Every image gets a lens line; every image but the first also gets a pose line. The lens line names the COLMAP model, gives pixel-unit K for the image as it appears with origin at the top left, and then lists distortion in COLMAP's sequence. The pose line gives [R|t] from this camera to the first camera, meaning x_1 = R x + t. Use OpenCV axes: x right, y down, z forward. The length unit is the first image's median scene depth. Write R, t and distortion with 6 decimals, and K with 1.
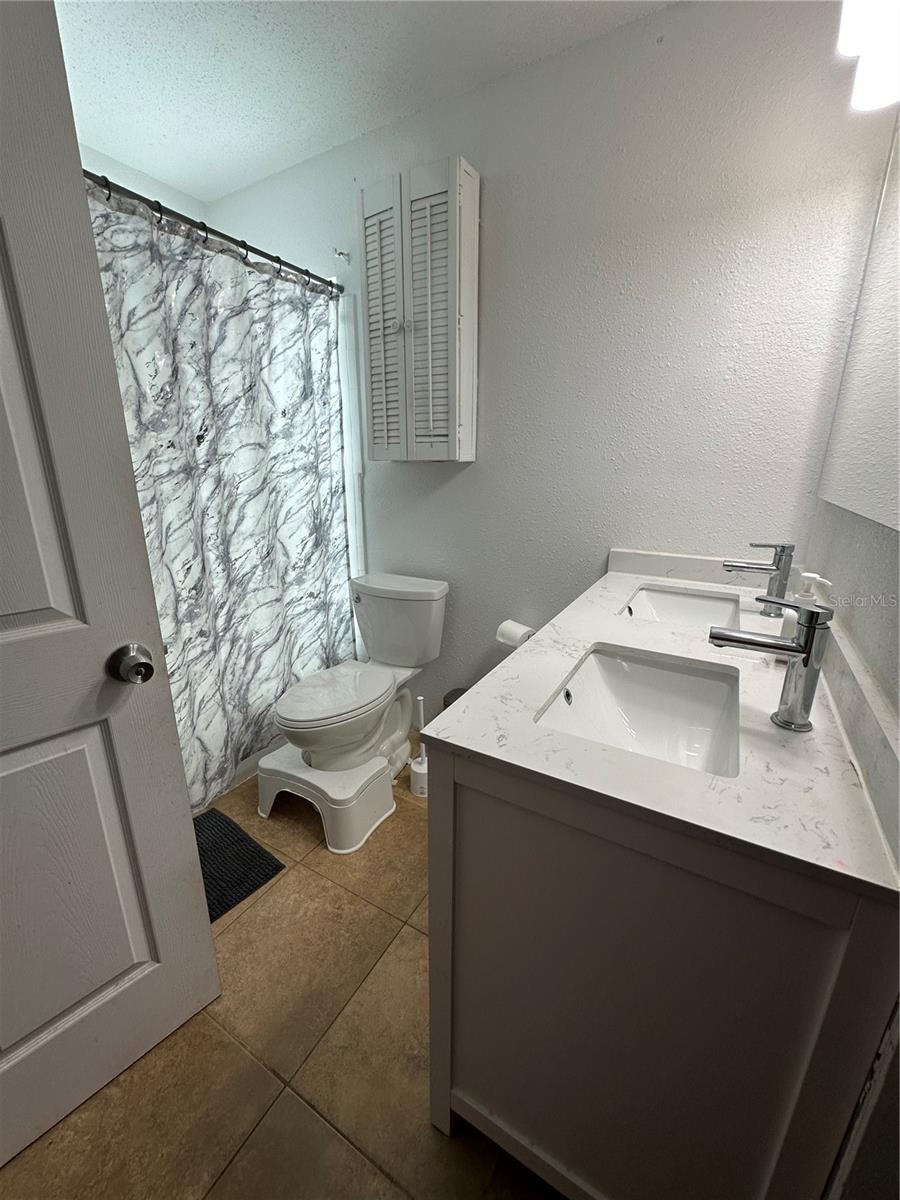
lens RADIAL K [[473.9, 0, 451.7], [0, 473.9, 601.0], [0, 0, 1]] dist [-0.011582, 0.000475]
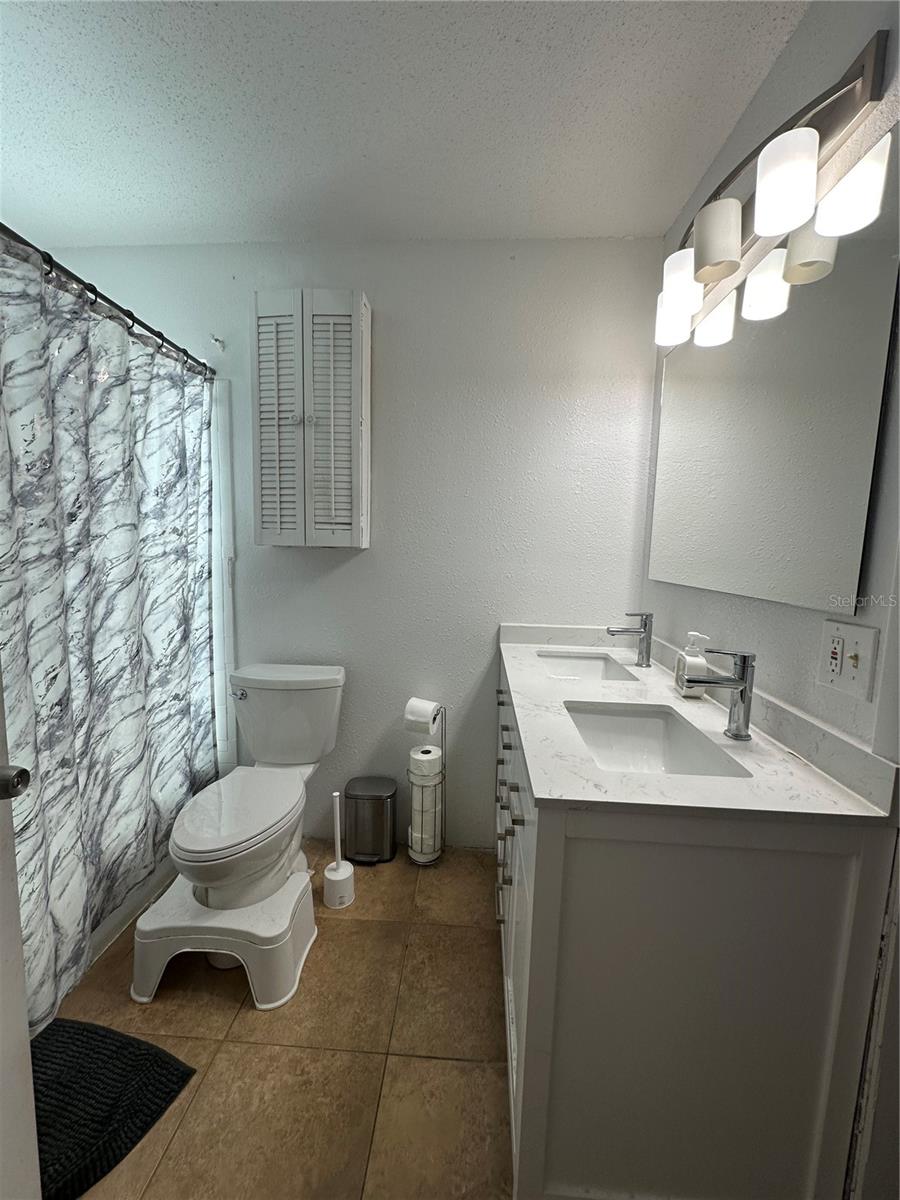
lens RADIAL K [[473.9, 0, 449.2], [0, 473.9, 599.9], [0, 0, 1]] dist [-0.011582, 0.000475]
pose [[0.893998, -0.031473, 0.446964, -0.288500], [0.105799, 0.984151, -0.142315, -0.015173], [-0.435401, 0.174517, 0.883159, 0.017925]]
